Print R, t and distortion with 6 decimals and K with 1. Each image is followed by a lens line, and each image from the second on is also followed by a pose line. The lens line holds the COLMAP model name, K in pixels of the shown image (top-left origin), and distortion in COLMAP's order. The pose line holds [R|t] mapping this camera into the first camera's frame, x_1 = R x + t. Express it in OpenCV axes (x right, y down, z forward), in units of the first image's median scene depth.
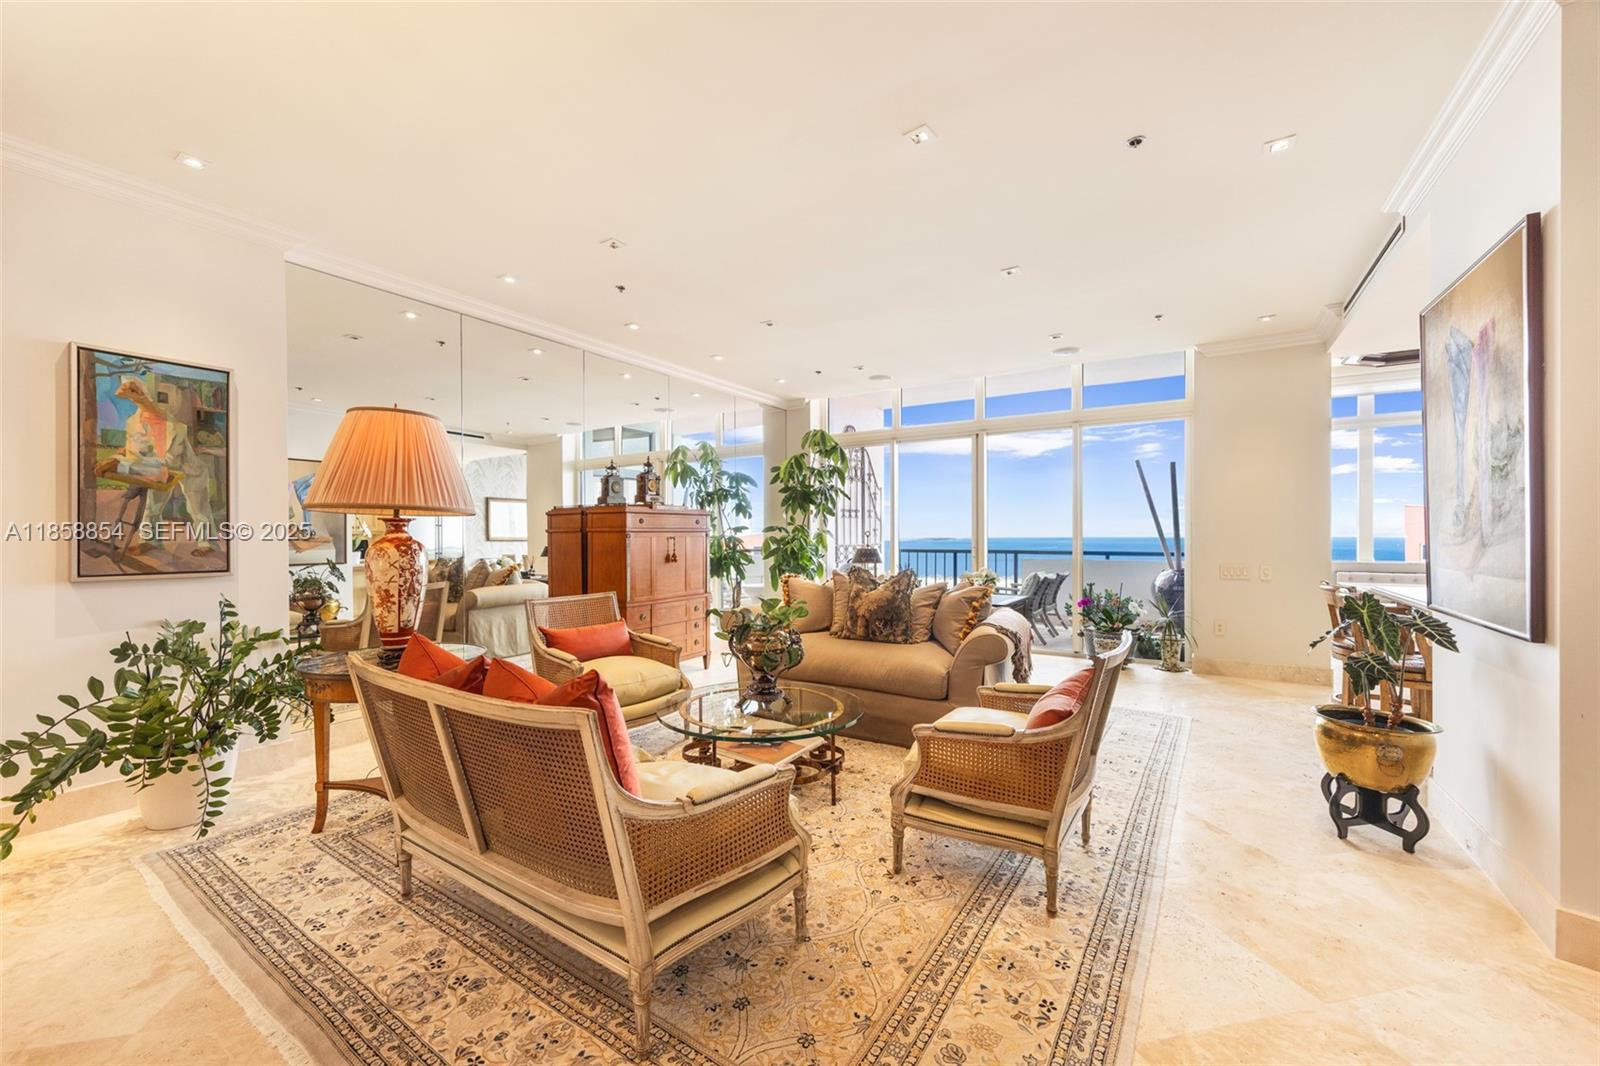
lens RADIAL K [[631.0, 0, 802.0], [0, 631.0, 536.1], [0, 0, 1]] dist [0.002351, 0.000251]
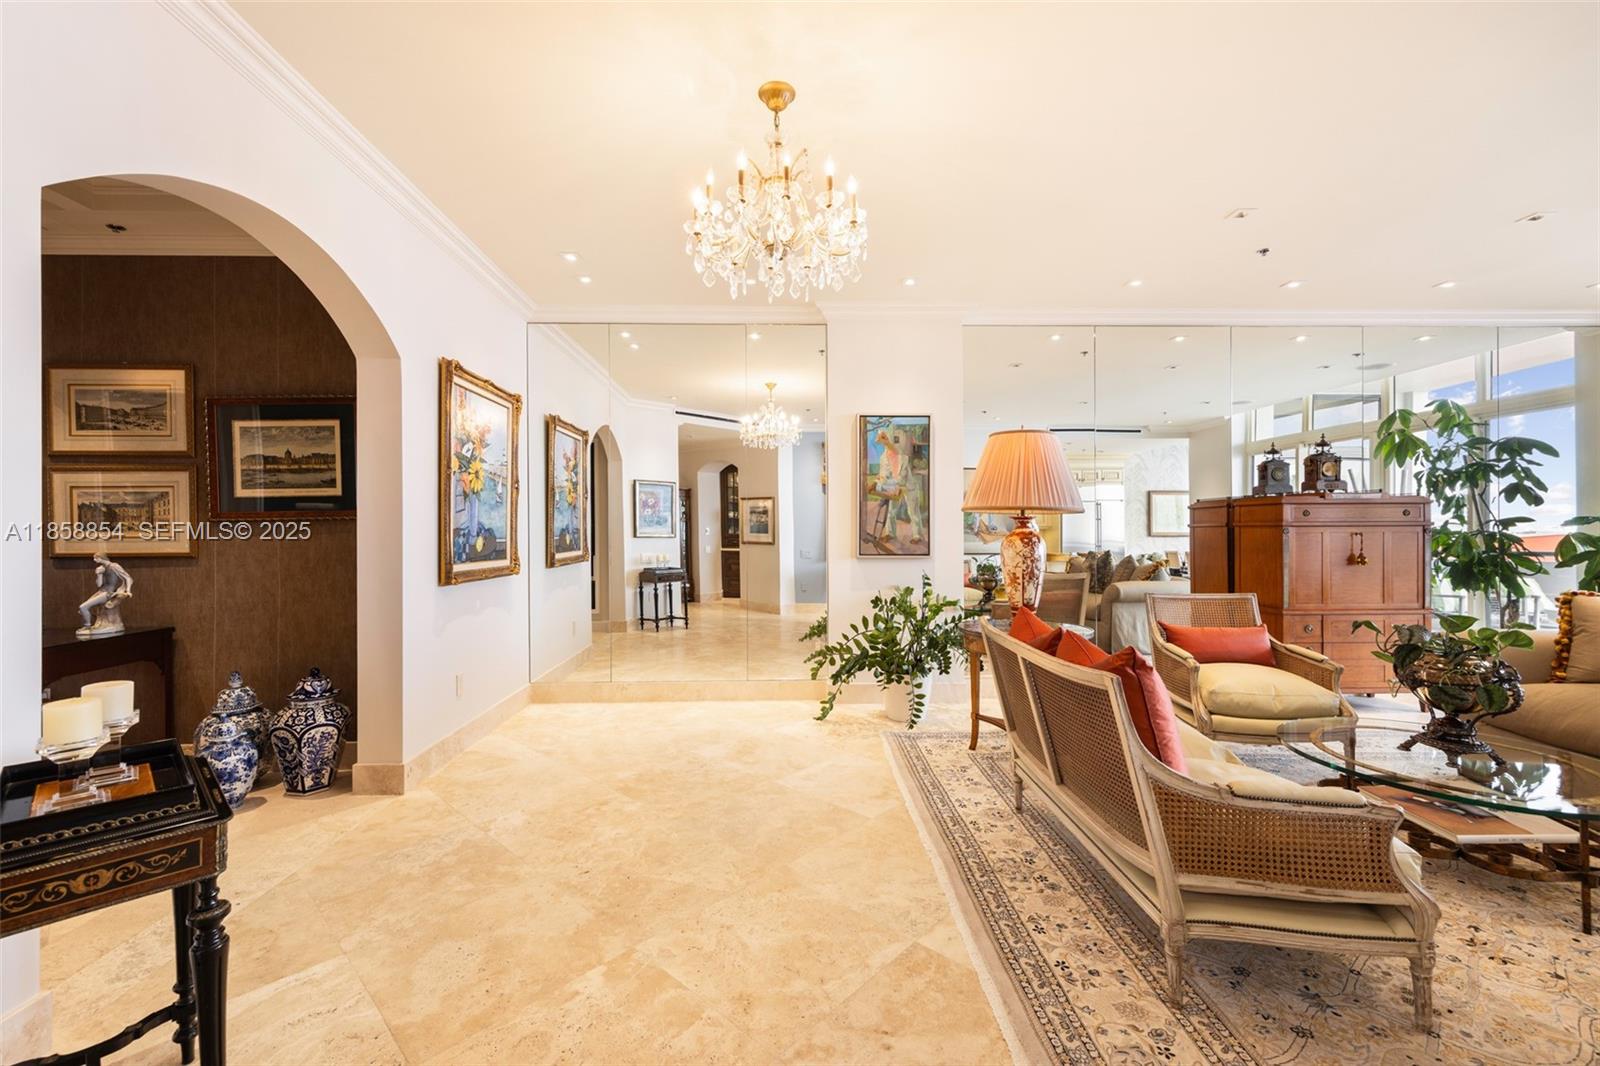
lens RADIAL K [[631.0, 0, 785.4], [0, 631.0, 532.3], [0, 0, 1]] dist [0.002351, 0.000251]
pose [[0.553712, 0.003880, -0.832699, 0.128228], [-0.002096, 0.999992, 0.003266, -0.000278], [0.832705, -0.000063, 0.553716, -0.077243]]
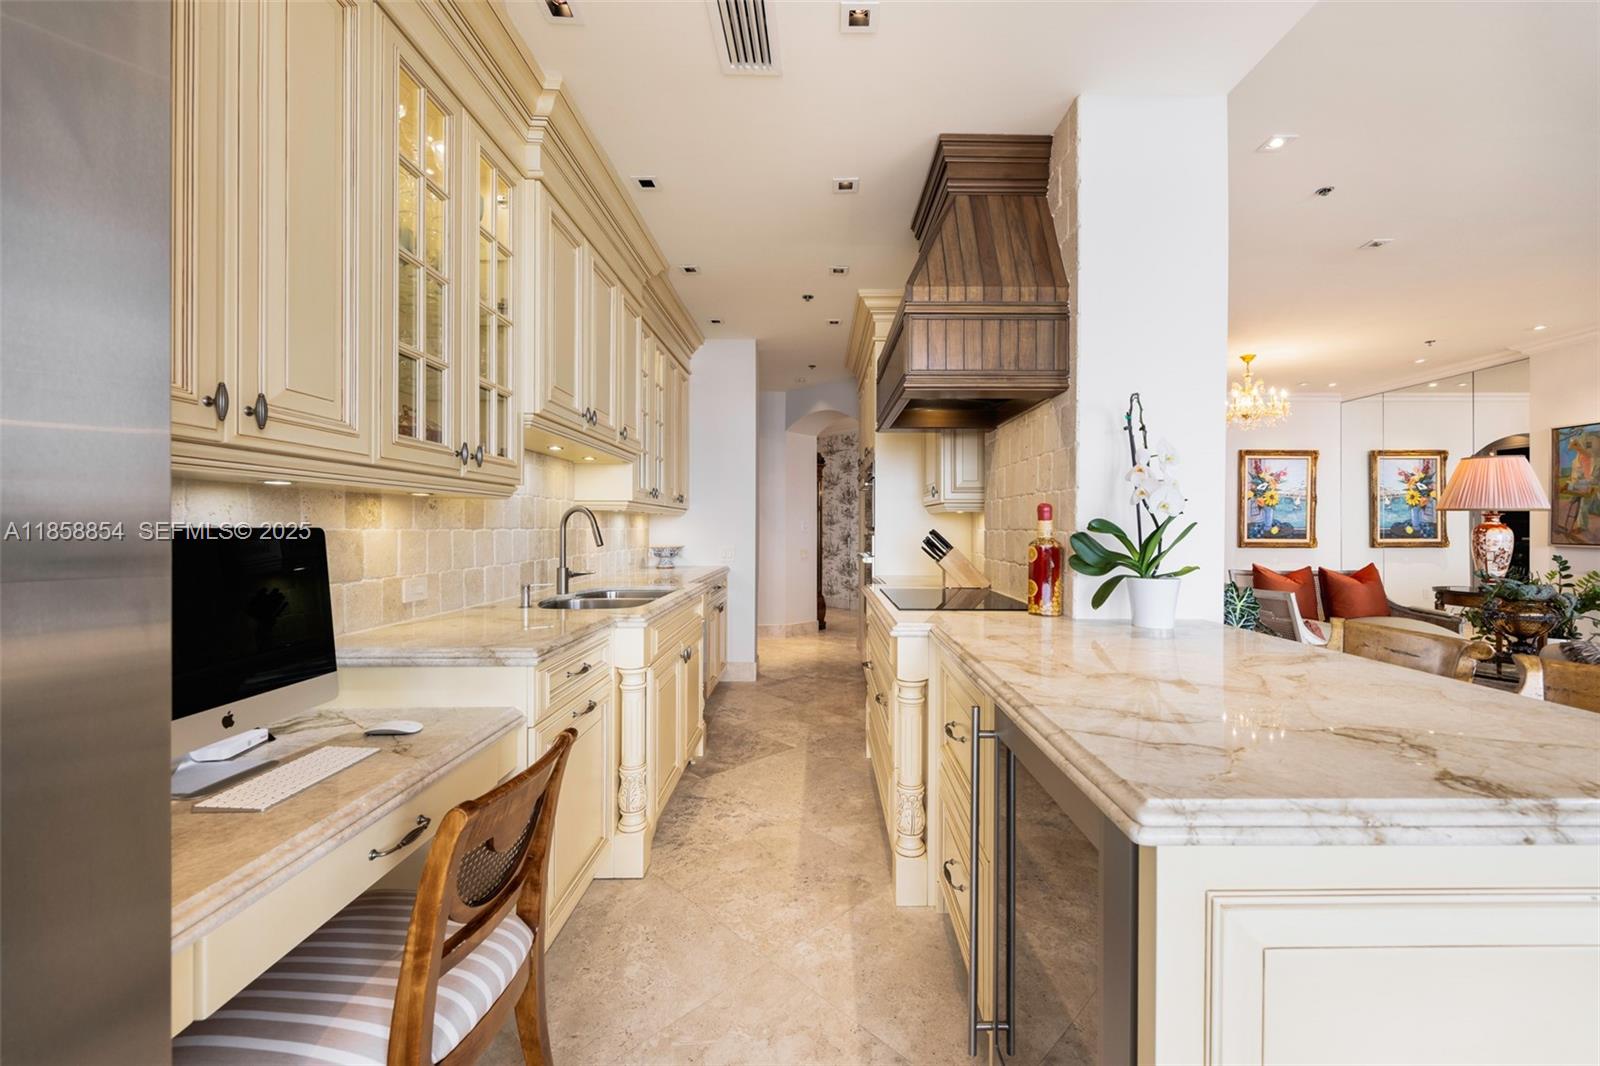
lens RADIAL K [[631.0, 0, 815.2], [0, 631.0, 525.1], [0, 0, 1]] dist [0.002351, 0.000251]
pose [[-0.837818, -0.006074, -0.545915, 2.078784], [-0.007415, 0.999972, 0.000254, 0.023425], [0.545899, 0.004261, -0.837840, 1.537122]]
